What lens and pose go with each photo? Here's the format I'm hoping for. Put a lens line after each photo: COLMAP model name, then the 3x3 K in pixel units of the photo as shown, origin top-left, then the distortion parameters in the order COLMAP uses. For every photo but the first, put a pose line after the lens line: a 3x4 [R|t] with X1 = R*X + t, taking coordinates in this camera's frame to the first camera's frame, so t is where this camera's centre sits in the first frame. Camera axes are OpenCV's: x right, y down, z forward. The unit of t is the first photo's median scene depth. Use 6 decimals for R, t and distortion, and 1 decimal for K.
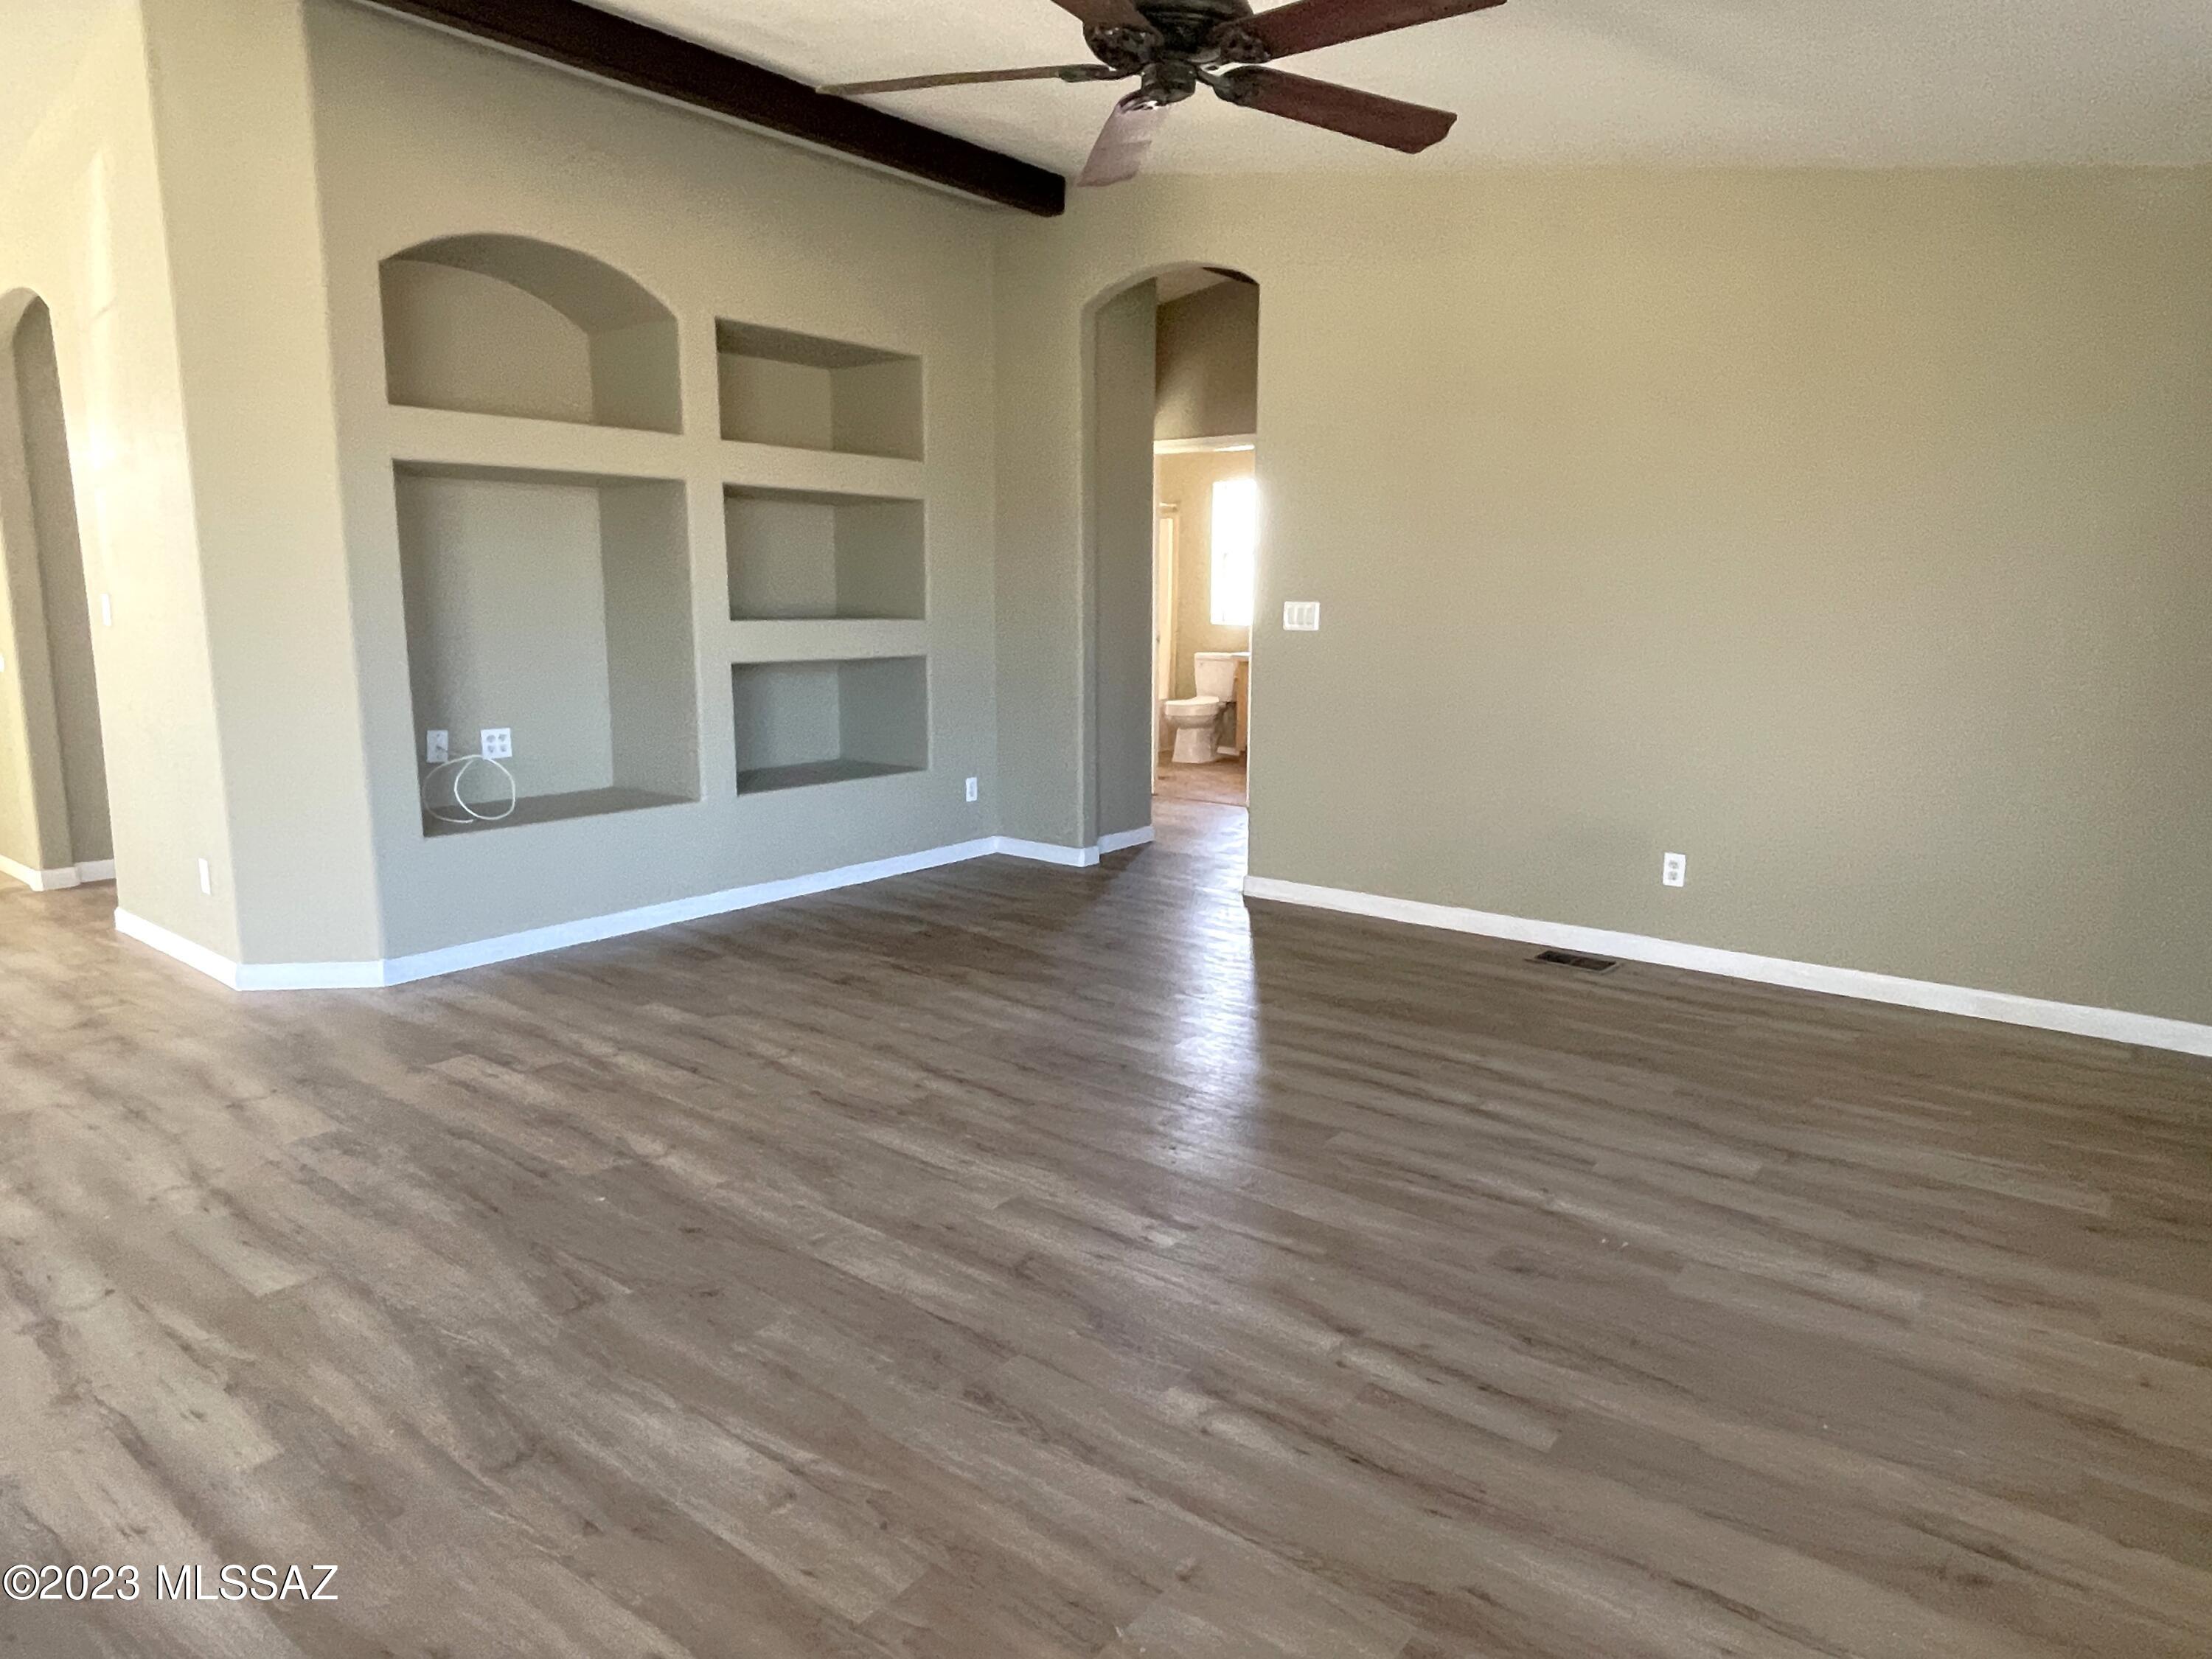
lens RADIAL K [[1345.6, 0, 1133.7], [0, 1345.6, 825.2], [0, 0, 1]] dist [0.005199, -0.013752]
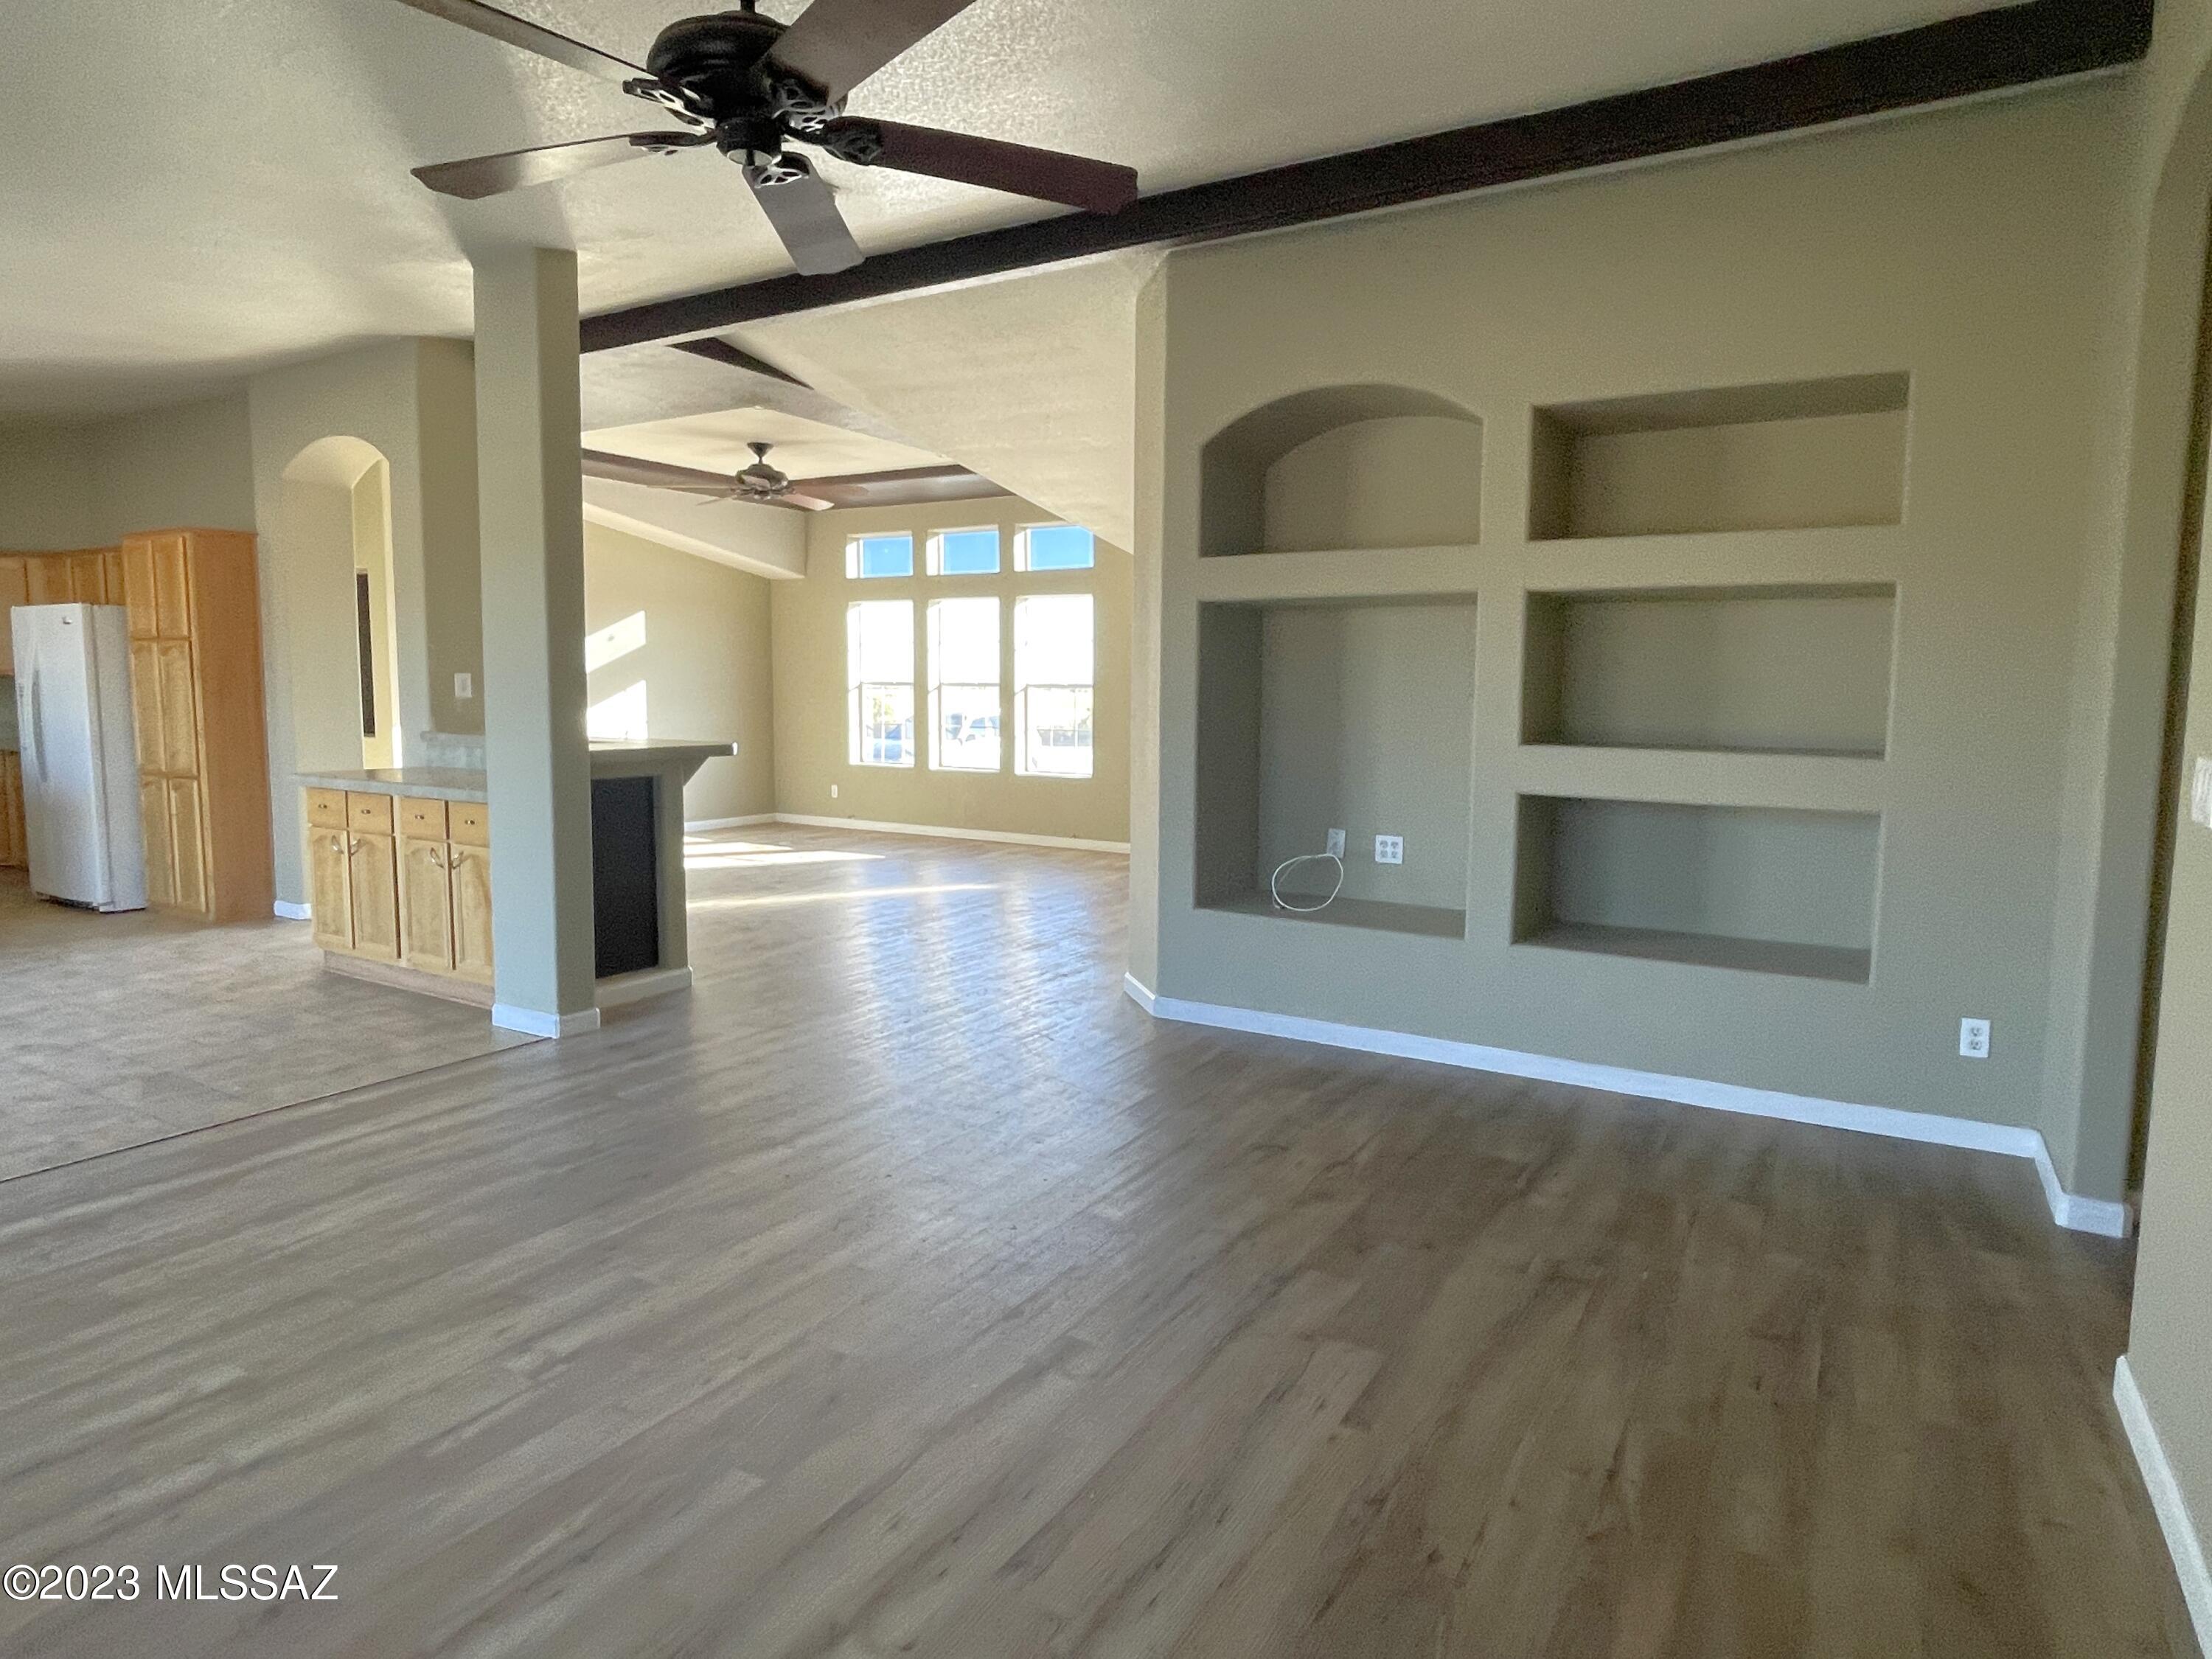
lens RADIAL K [[1279.7, 0, 1101.2], [0, 1279.7, 810.6], [0, 0, 1]] dist [0.001157, -0.001621]
pose [[0.103228, 0.090672, -0.990516, 0.740974], [-0.179471, 0.981190, 0.071114, -0.178960], [0.978332, 0.170428, 0.117559, 0.955362]]
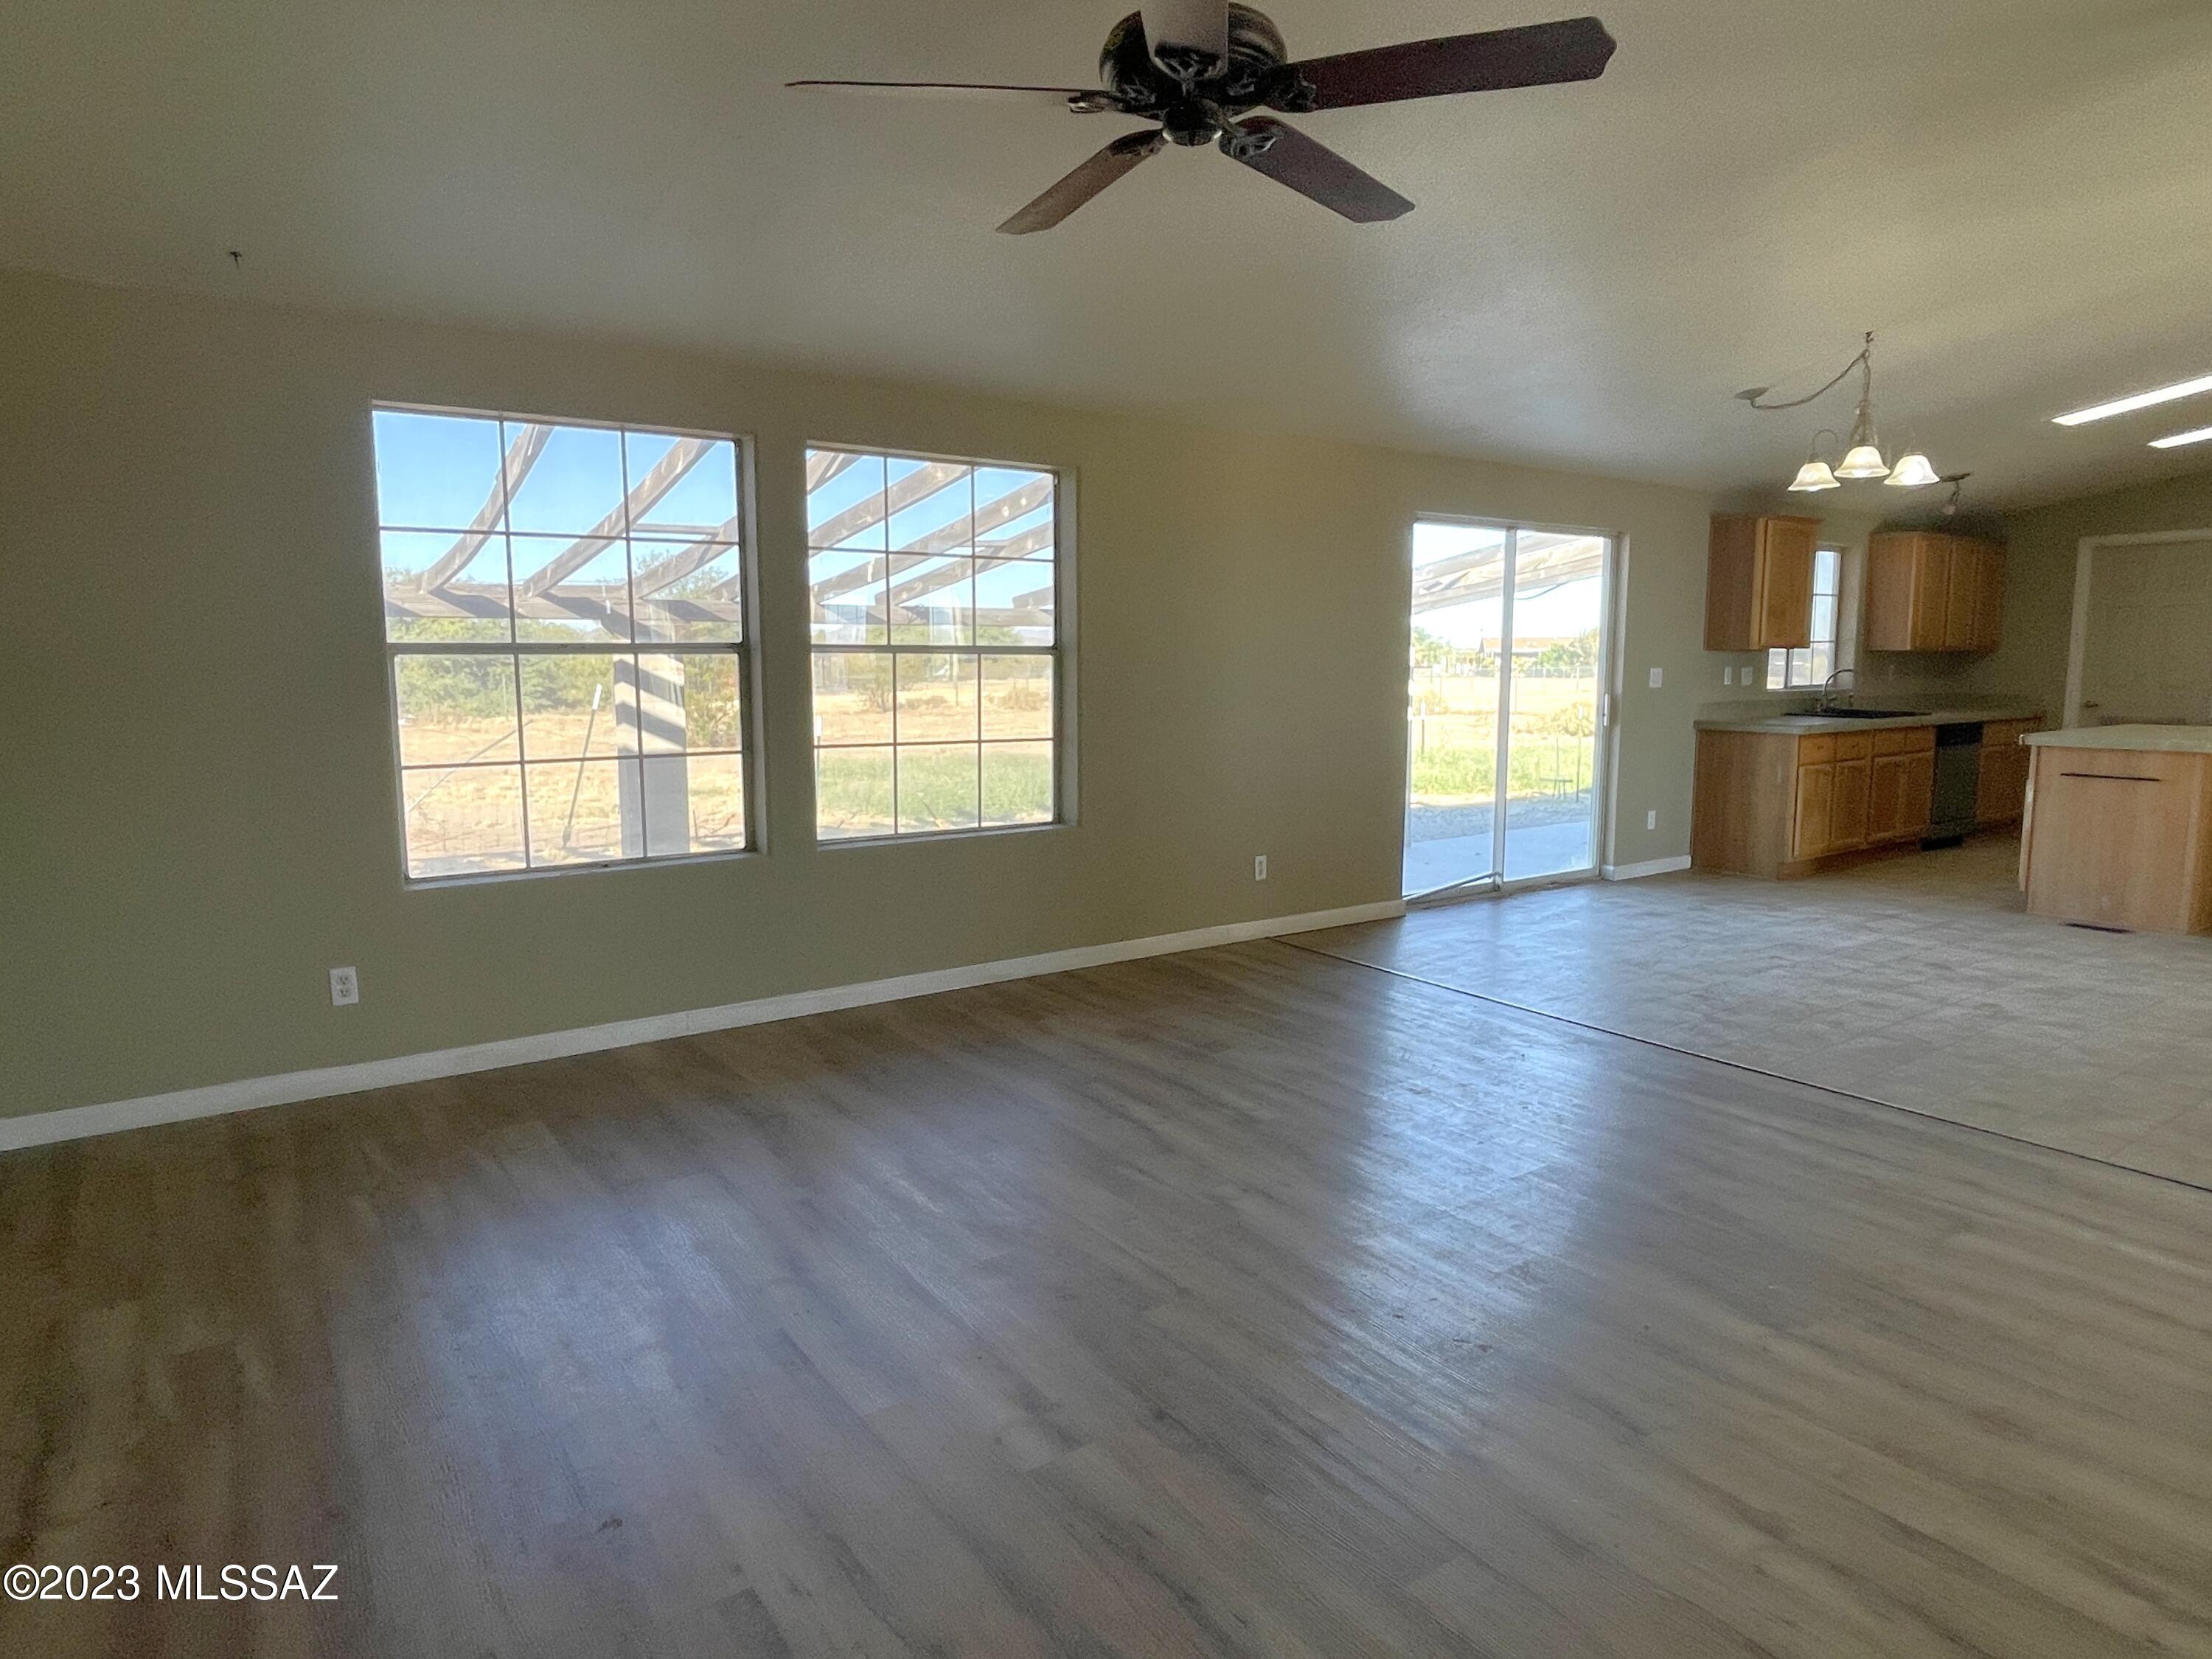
lens RADIAL K [[1279.7, 0, 1101.2], [0, 1279.7, 810.6], [0, 0, 1]] dist [0.001157, -0.001621]
pose [[-0.951611, -0.043604, 0.304197, -0.159612], [0.047197, 0.957400, 0.284882, -0.285723], [-0.303660, 0.285454, -0.909014, 1.551183]]
